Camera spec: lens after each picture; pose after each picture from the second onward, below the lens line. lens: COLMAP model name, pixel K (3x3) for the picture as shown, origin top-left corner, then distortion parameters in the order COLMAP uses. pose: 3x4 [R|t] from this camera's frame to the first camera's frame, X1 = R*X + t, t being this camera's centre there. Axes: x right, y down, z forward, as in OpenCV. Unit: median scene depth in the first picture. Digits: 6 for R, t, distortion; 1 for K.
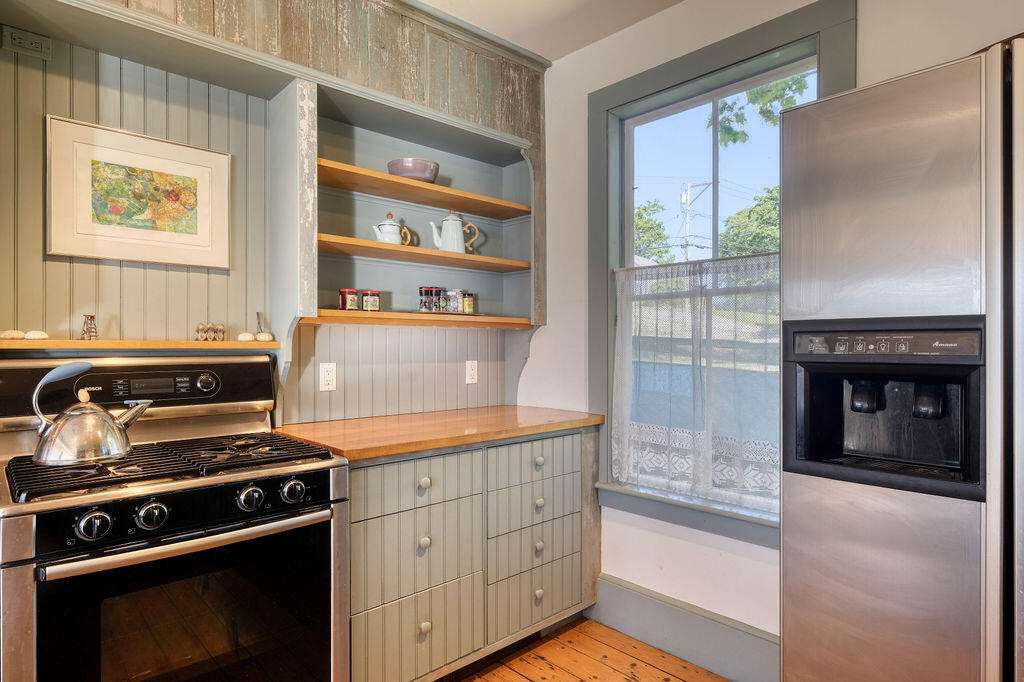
lens RADIAL K [[587.4, 0, 512.0], [0, 587.4, 341.0], [0, 0, 1]] dist [0.001719, 0.000338]
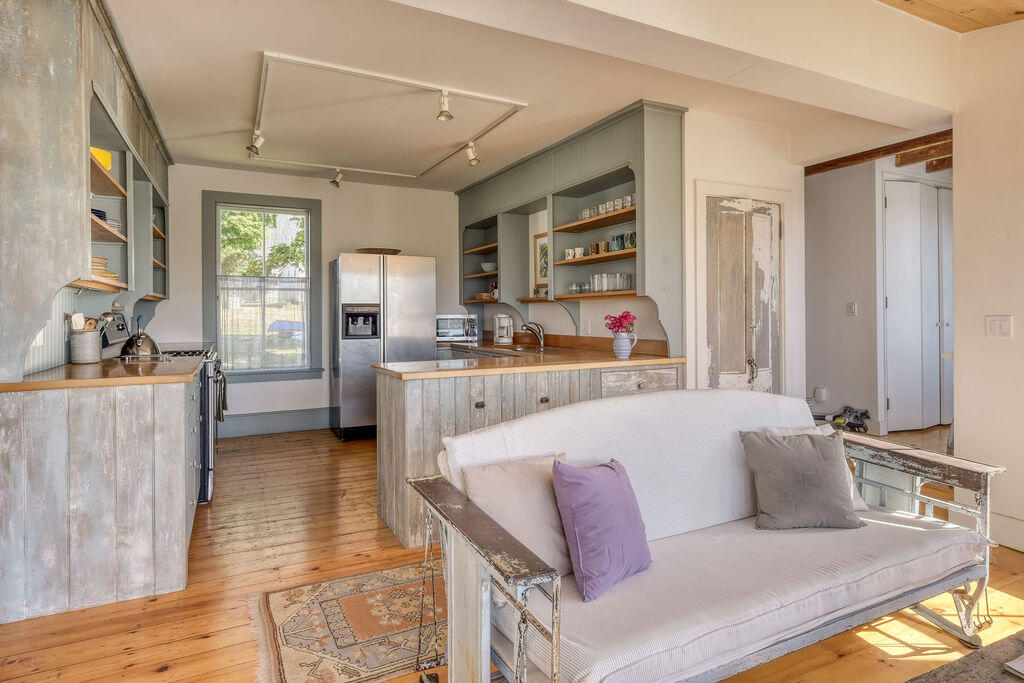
lens RADIAL K [[564.6, 0, 509.3], [0, 564.6, 312.2], [0, 0, 1]] dist [0.000151, 0.000095]
pose [[0.285676, -0.000101, 0.958326, -1.628559], [-0.001433, 0.999999, 0.000533, 0.013740], [-0.958325, -0.001525, 0.285675, -0.681007]]
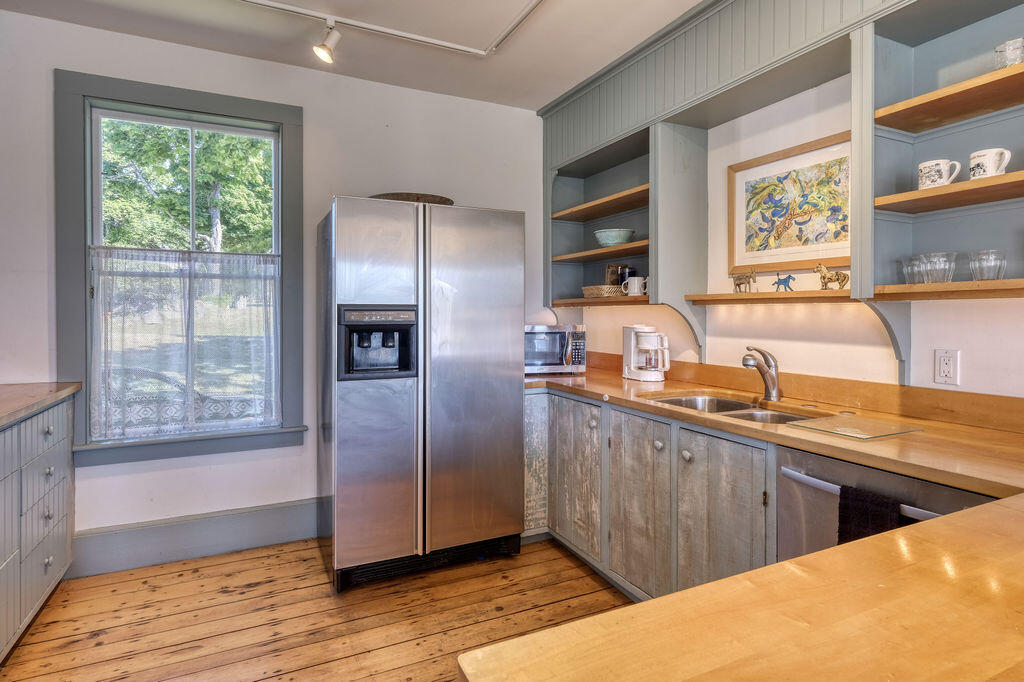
lens RADIAL K [[546.8, 0, 486.7], [0, 546.8, 317.9], [0, 0, 1]] dist [0.004910, 0.000596]
pose [[0.332316, -0.007584, 0.943138, -0.571144], [-0.006159, 0.999929, 0.010211, -0.004548], [-0.943148, -0.009202, 0.332246, -0.023912]]
